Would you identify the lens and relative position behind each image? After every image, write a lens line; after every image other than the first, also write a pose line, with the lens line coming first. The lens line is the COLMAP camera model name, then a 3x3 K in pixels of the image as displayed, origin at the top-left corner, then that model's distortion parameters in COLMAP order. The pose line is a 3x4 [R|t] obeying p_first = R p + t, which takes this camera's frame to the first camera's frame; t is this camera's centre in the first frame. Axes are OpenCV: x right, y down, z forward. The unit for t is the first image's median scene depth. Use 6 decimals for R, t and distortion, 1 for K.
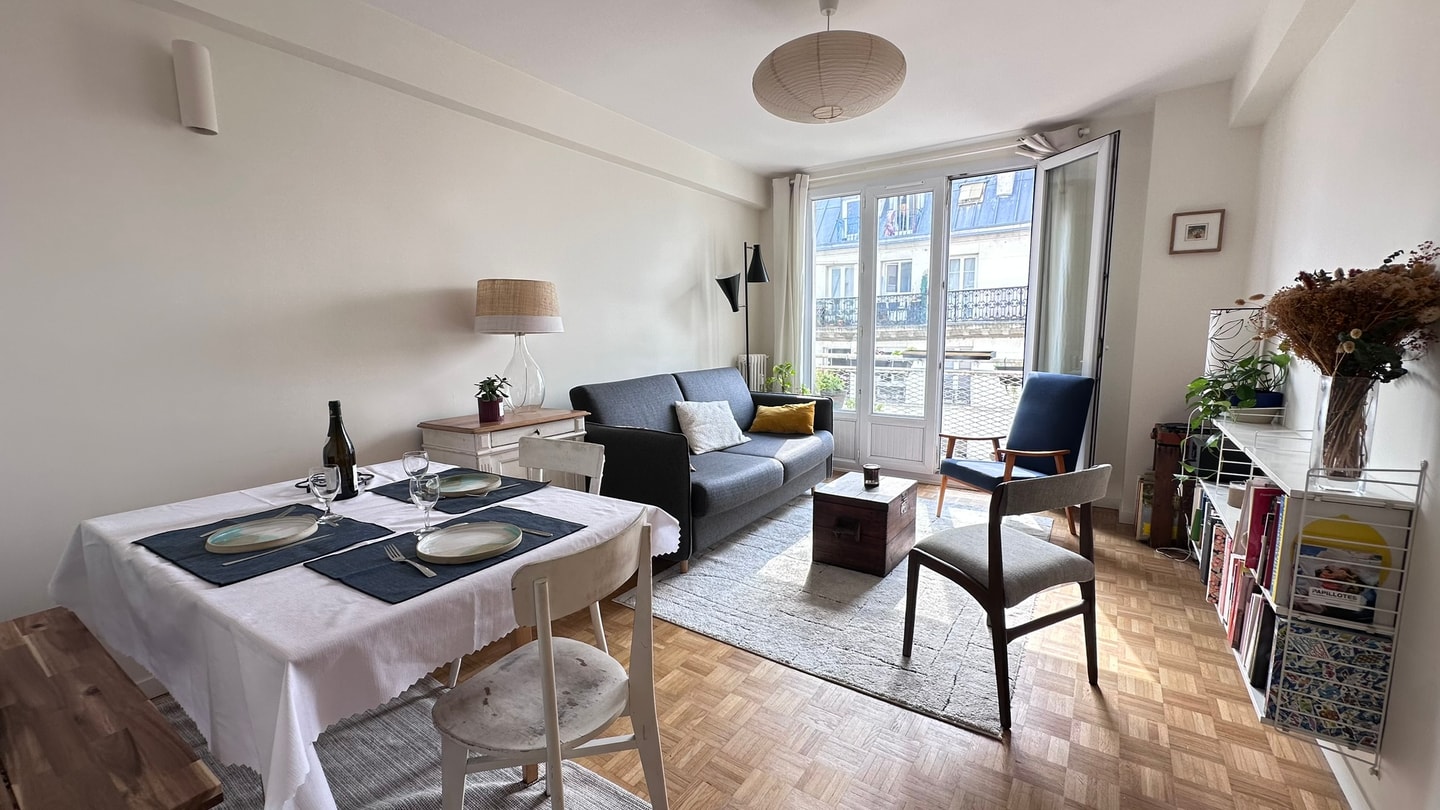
lens RADIAL K [[574.9, 0, 718.8], [0, 574.9, 406.9], [0, 0, 1]] dist [-0.001340, -0.000301]
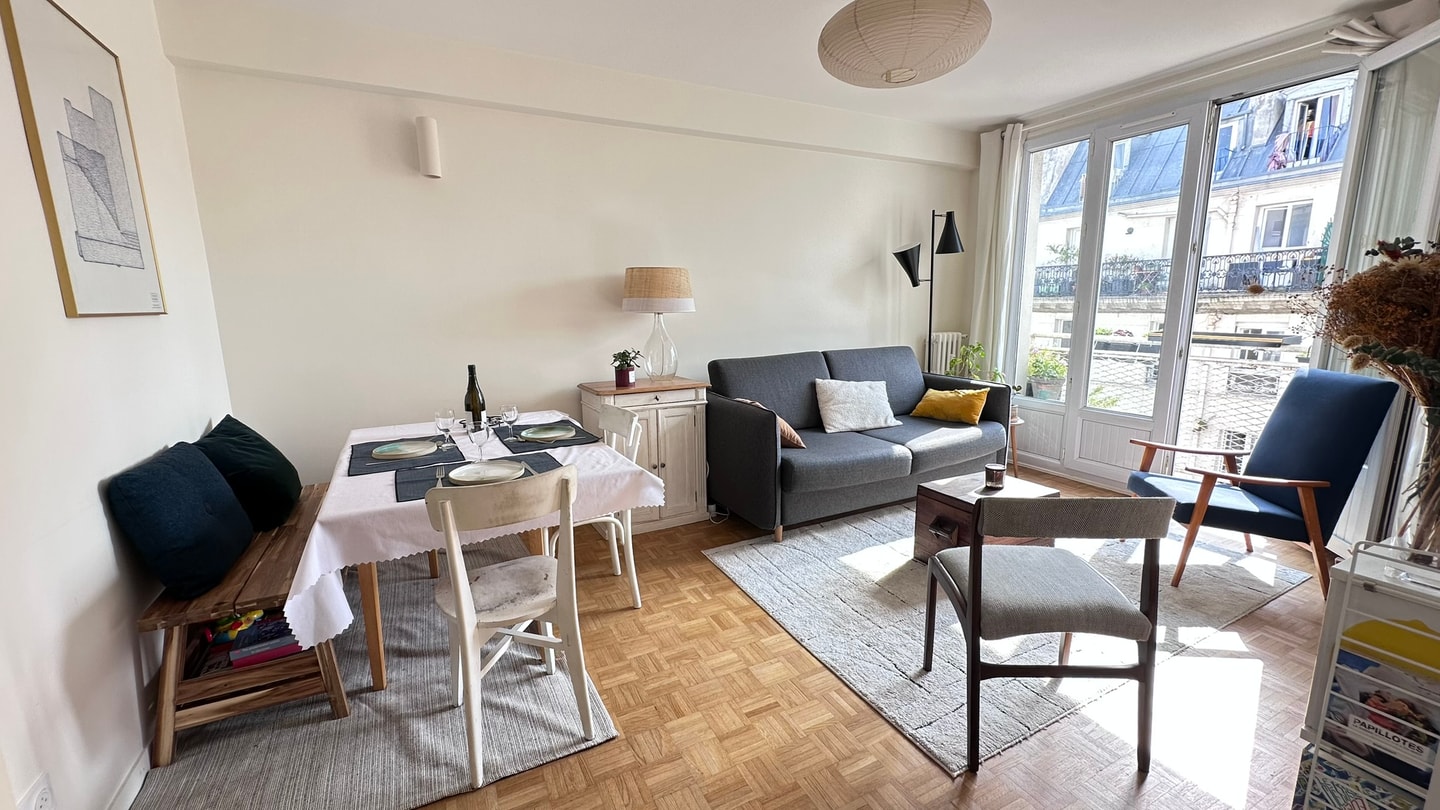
lens RADIAL K [[574.9, 0, 717.0], [0, 574.9, 407.8], [0, 0, 1]] dist [-0.001340, -0.000301]
pose [[0.873501, 0.084747, -0.479390, 0.306965], [-0.058827, 0.995890, 0.068867, -0.021523], [0.483256, -0.031954, 0.874896, 0.028418]]
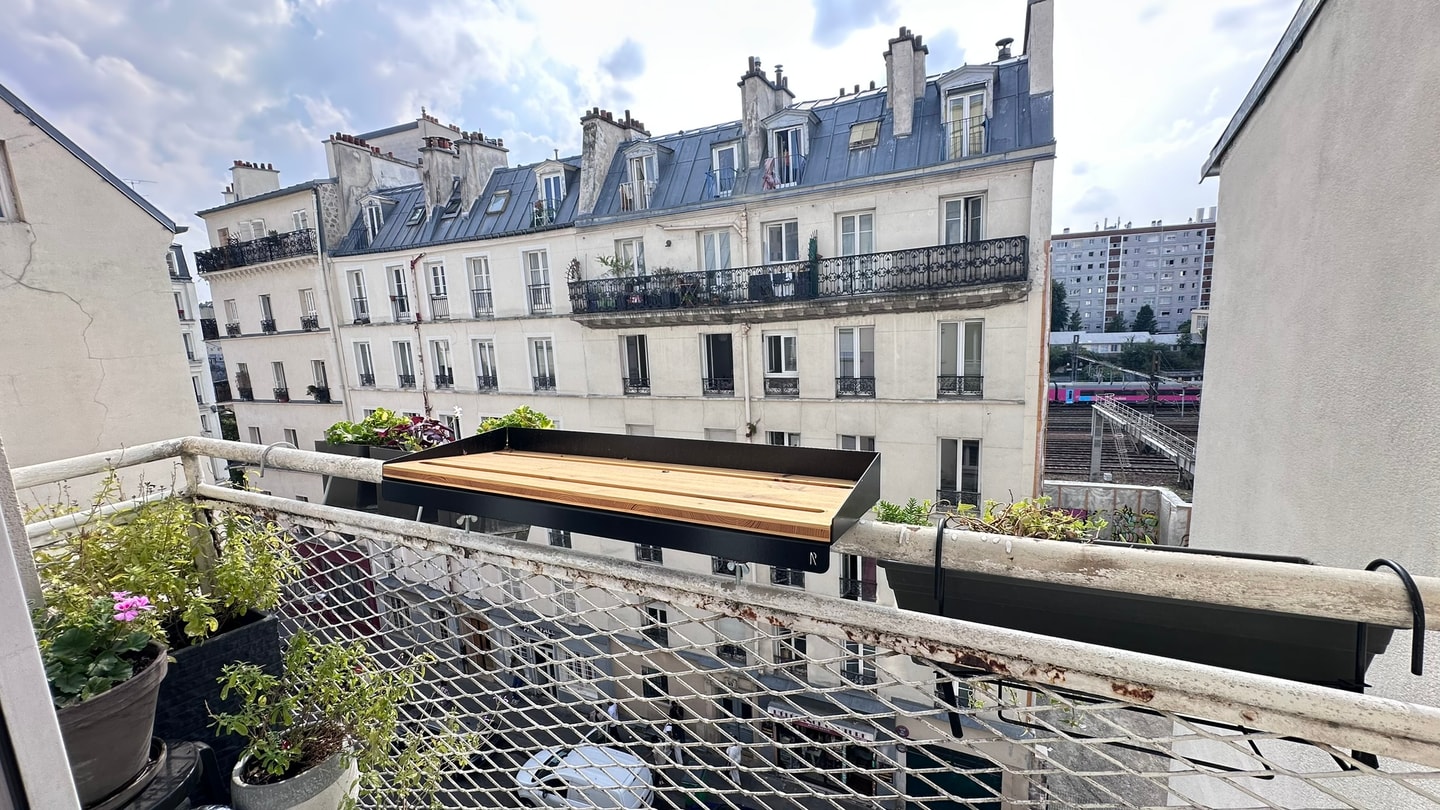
lens RADIAL K [[574.9, 0, 721.3], [0, 574.9, 405.8], [0, 0, 1]] dist [-0.001340, -0.000301]
pose [[0.989418, -0.064302, 0.130063, 0.663243], [0.060103, 0.997544, 0.035958, -0.191847], [-0.132056, -0.027760, 0.990854, 1.285886]]
